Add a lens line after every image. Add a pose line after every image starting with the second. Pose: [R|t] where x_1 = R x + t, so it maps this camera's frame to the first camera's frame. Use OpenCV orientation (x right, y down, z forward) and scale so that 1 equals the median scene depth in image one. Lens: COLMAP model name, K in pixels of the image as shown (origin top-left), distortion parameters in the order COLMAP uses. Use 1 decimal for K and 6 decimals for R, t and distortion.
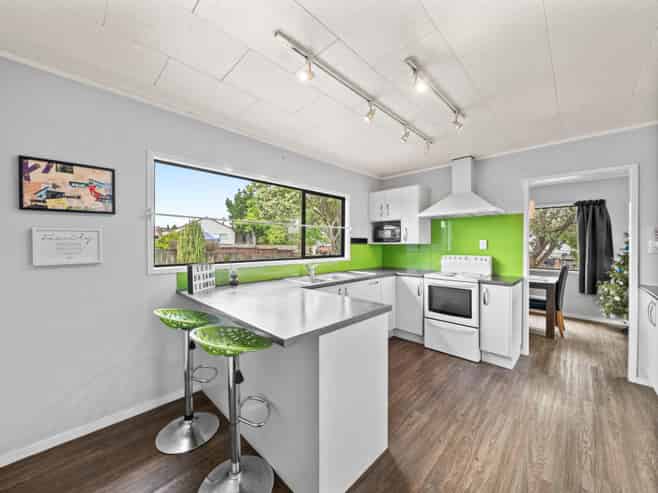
lens RADIAL K [[255.5, 0, 328.3], [0, 255.5, 244.4], [0, 0, 1]] dist [-0.000116, 0.000002]
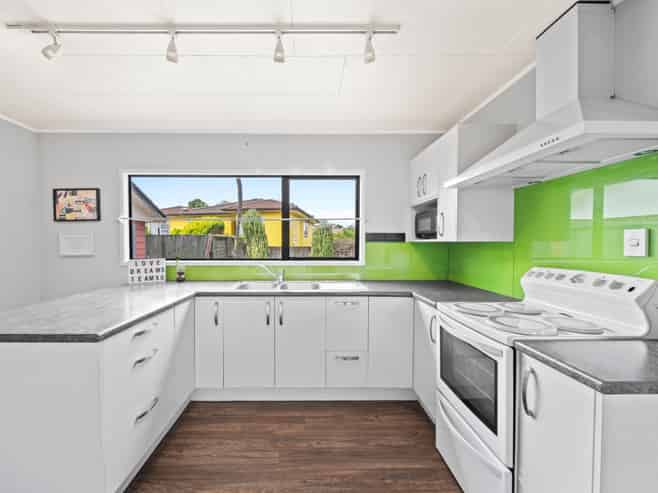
lens RADIAL K [[264.4, 0, 329.0], [0, 264.4, 246.5], [0, 0, 1]] dist [-0.000379, -0.000081]
pose [[0.704246, 0.009466, -0.709893, 0.697141], [-0.000982, 0.999923, 0.012359, 0.002297], [0.709955, -0.008006, 0.704201, 0.573214]]
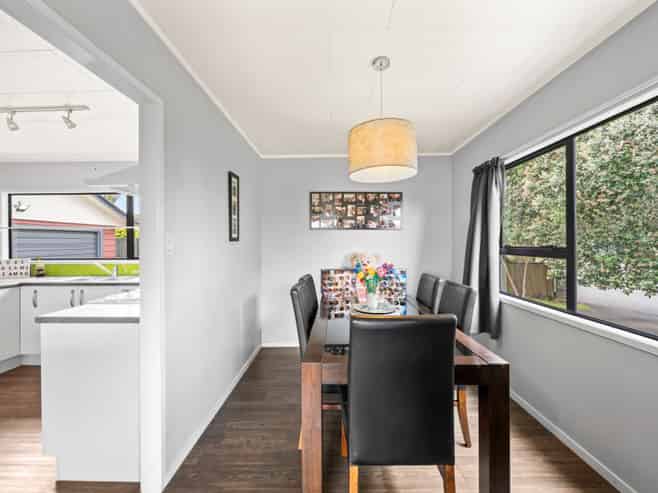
lens RADIAL K [[263.4, 0, 329.0], [0, 263.4, 246.5], [0, 0, 1]] dist [0.000488, 0.000002]
pose [[0.687218, 0.002722, -0.726446, 1.434314], [0.003079, 0.999973, 0.006659, -0.003019], [0.726444, -0.006813, 0.687192, 0.983233]]
